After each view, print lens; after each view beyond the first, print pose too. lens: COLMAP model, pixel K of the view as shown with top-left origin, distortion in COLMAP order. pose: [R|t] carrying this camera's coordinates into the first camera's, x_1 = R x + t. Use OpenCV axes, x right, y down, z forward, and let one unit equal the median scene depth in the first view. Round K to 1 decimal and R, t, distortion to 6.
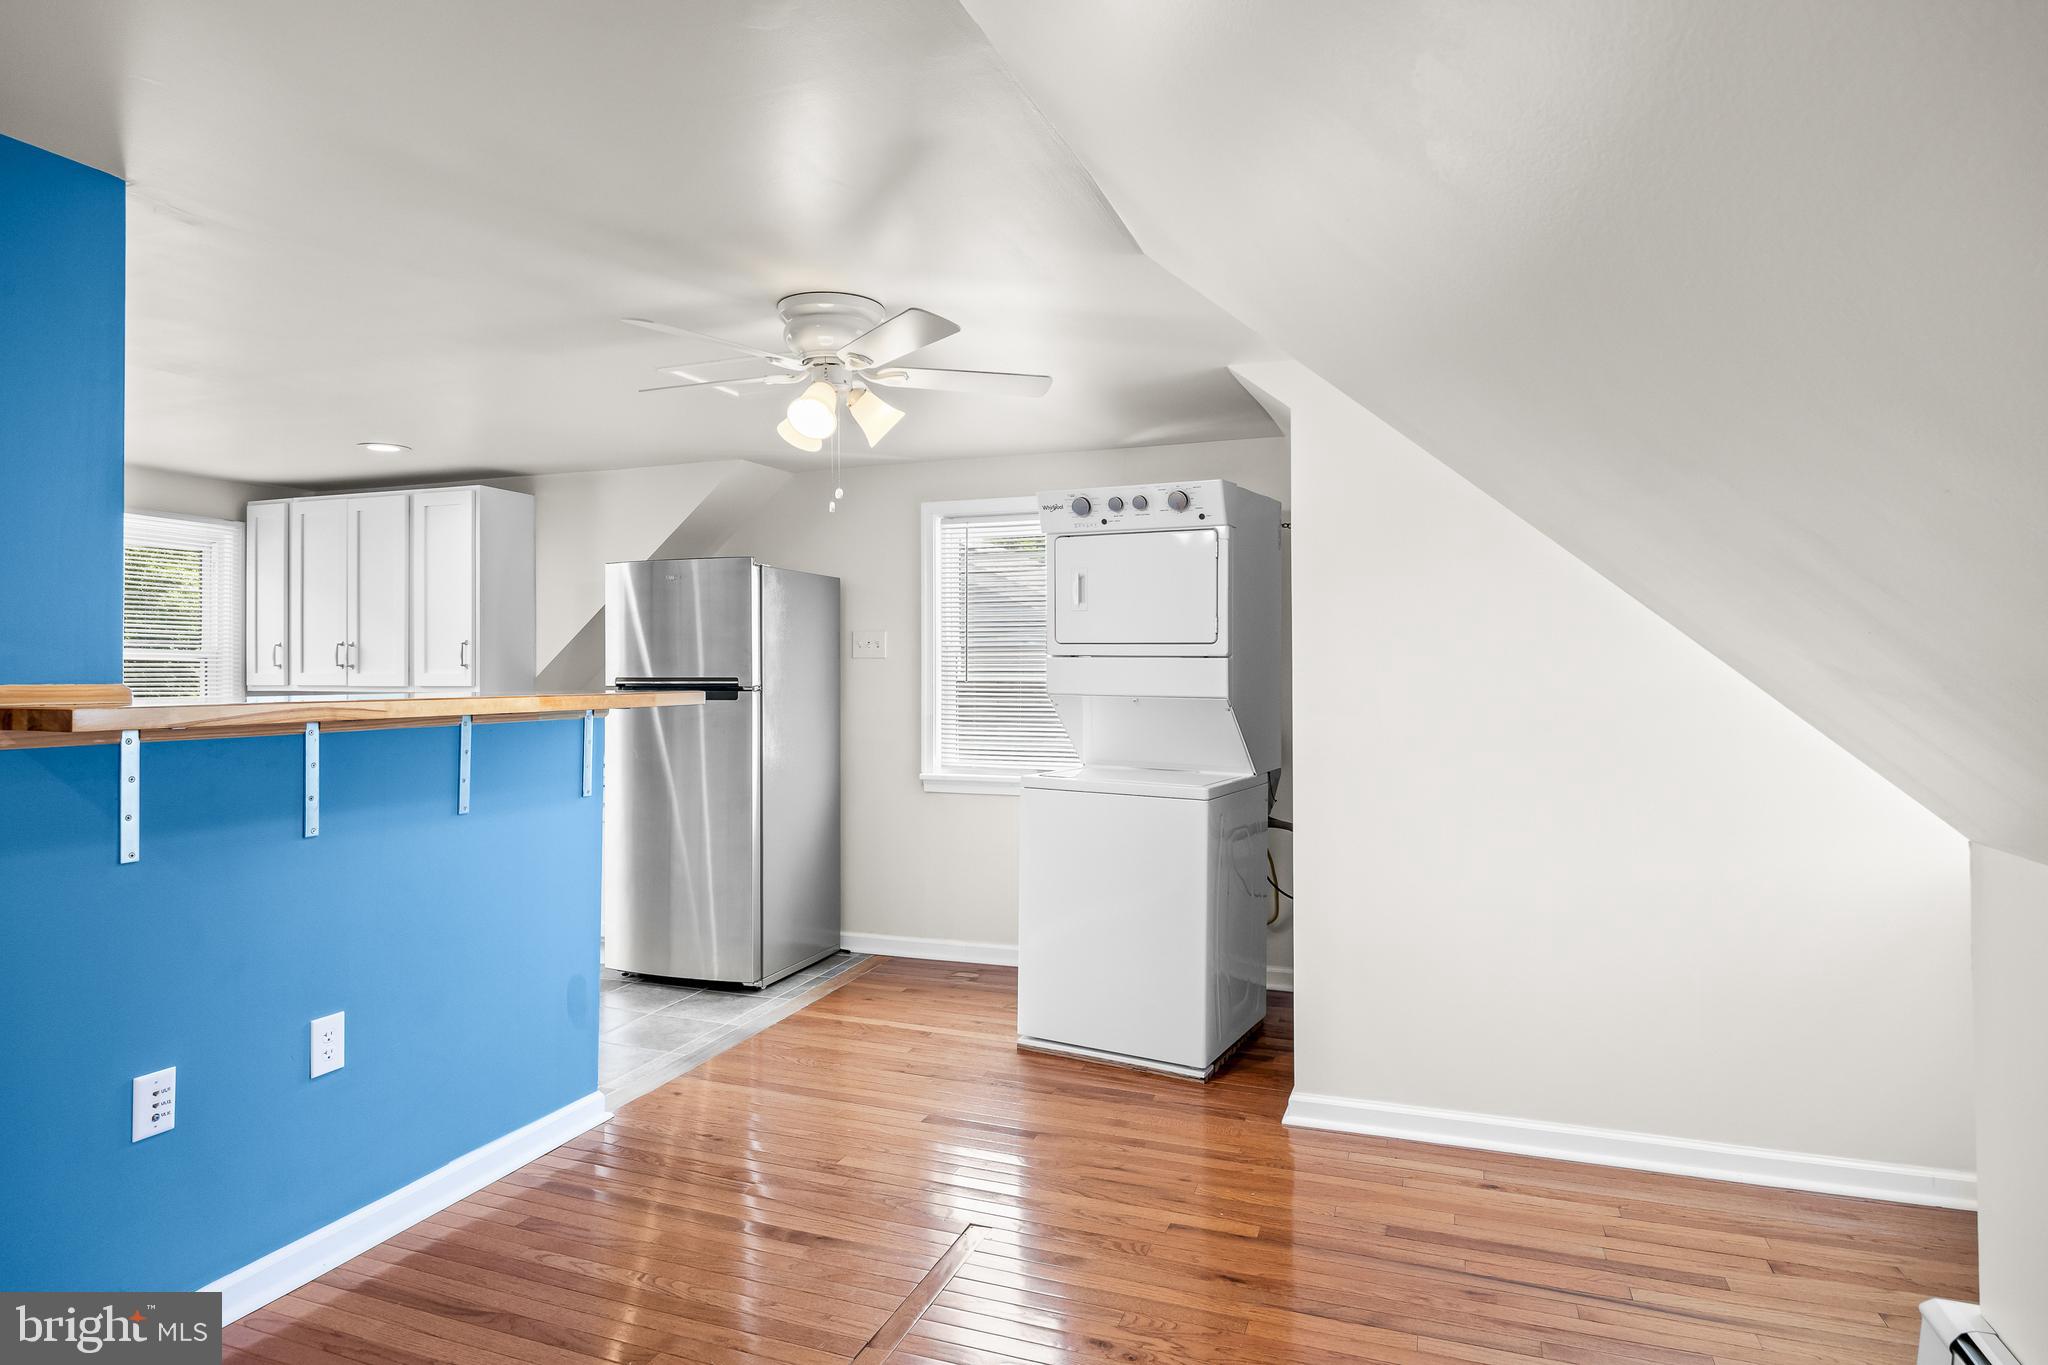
lens RADIAL K [[1152.0, 0, 1023.7], [0, 1152.0, 670.4], [0, 0, 1]] dist [0.000517, -0.002002]
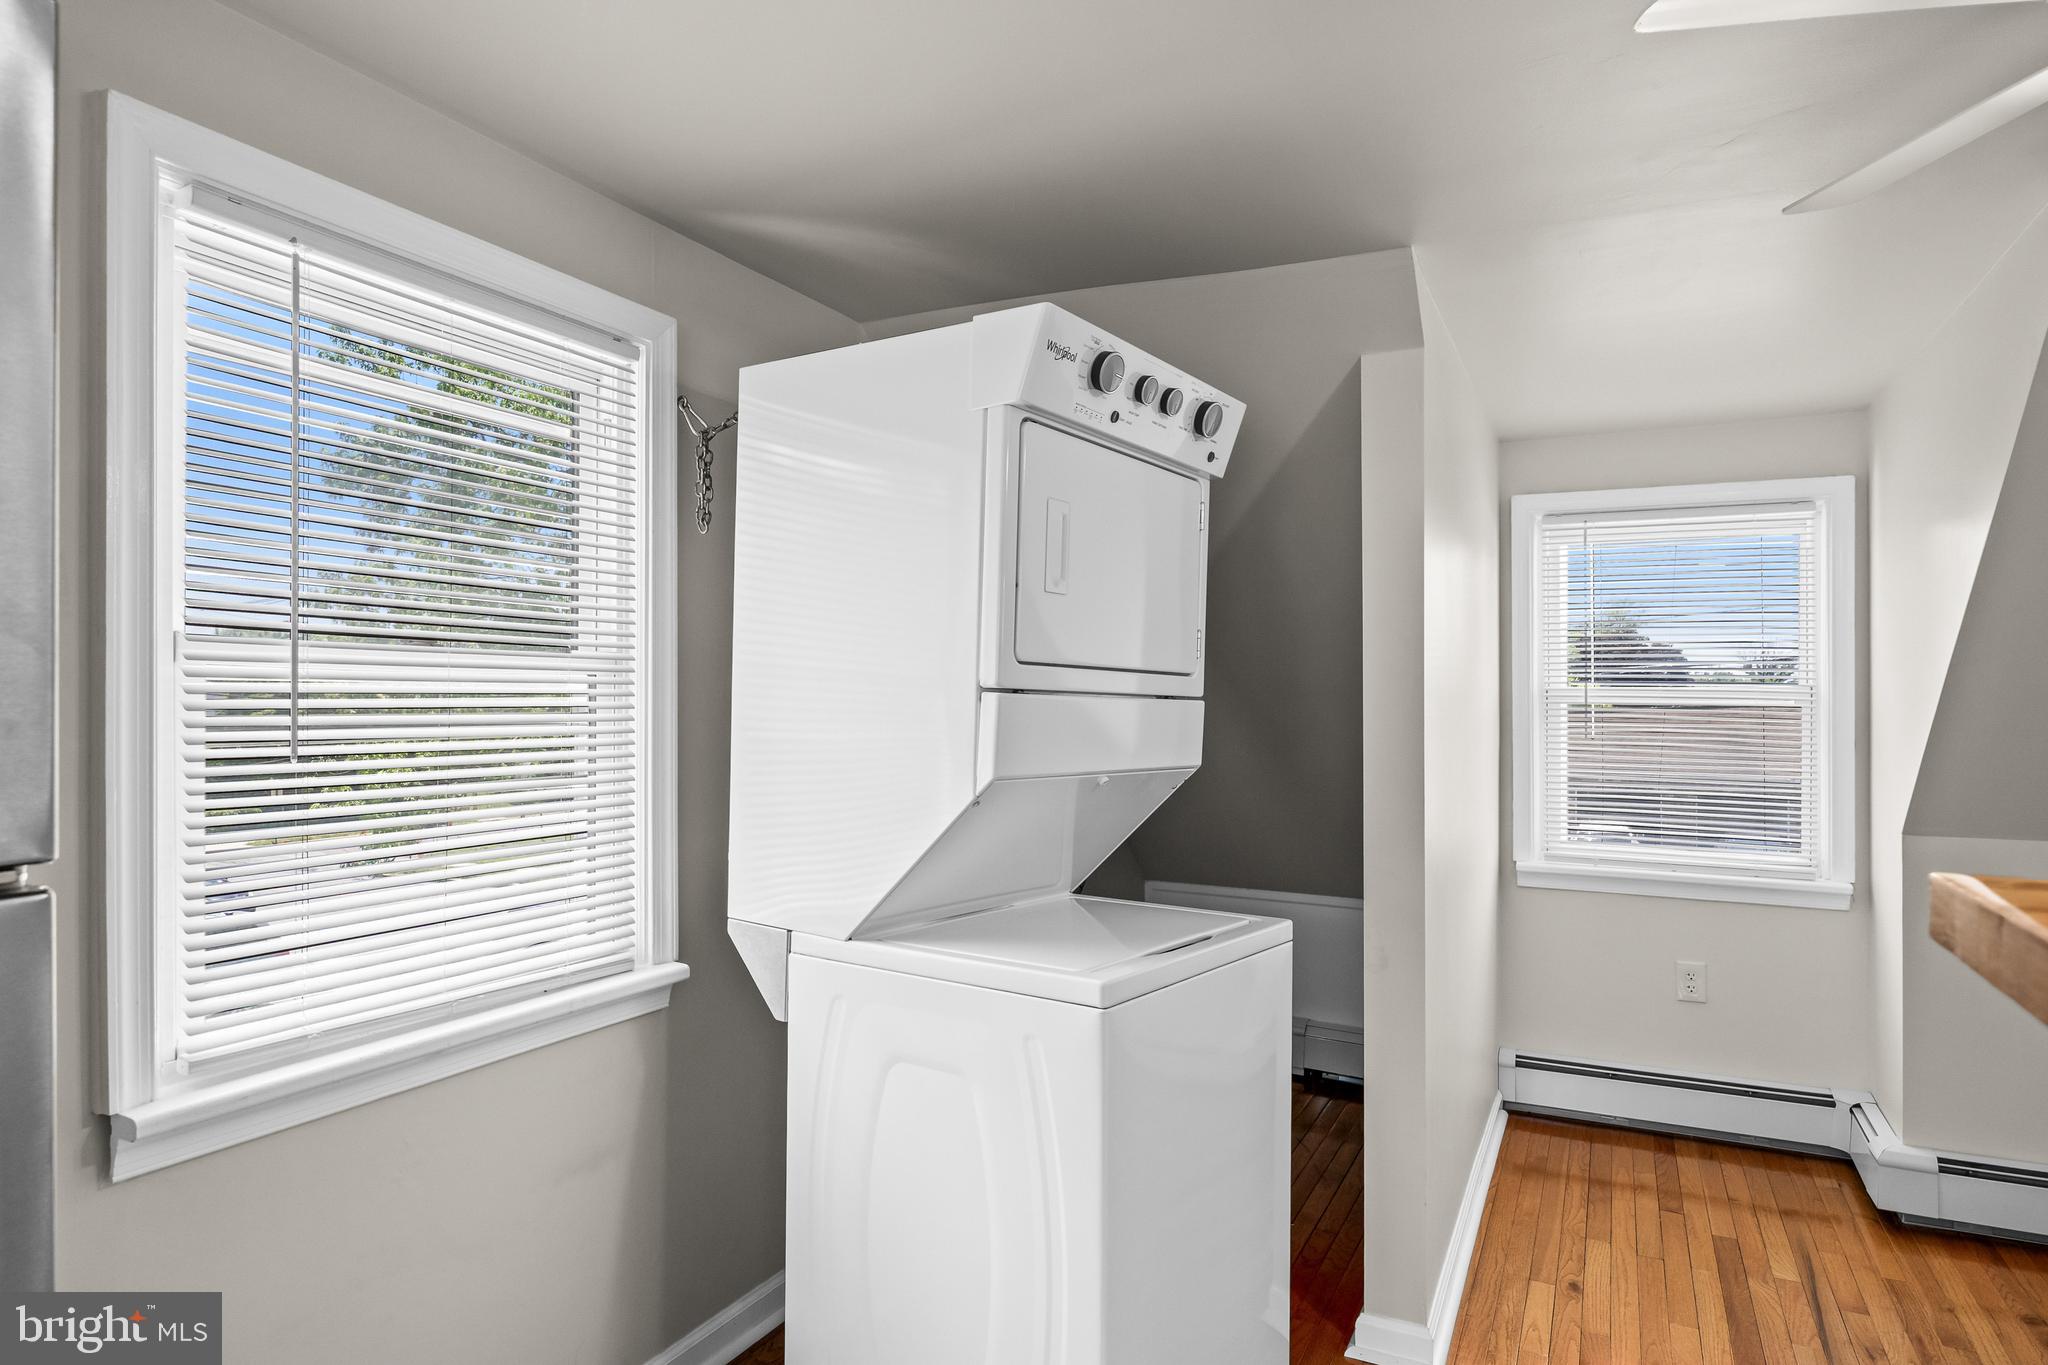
lens RADIAL K [[1152.0, 0, 1010.6], [0, 1152.0, 694.4], [0, 0, 1]] dist [0.000517, -0.002002]
pose [[0.126458, 0.010530, 0.991916, -0.431847], [-0.009193, 0.999913, -0.009443, -0.007272], [-0.991929, -0.007925, 0.126544, 1.020484]]
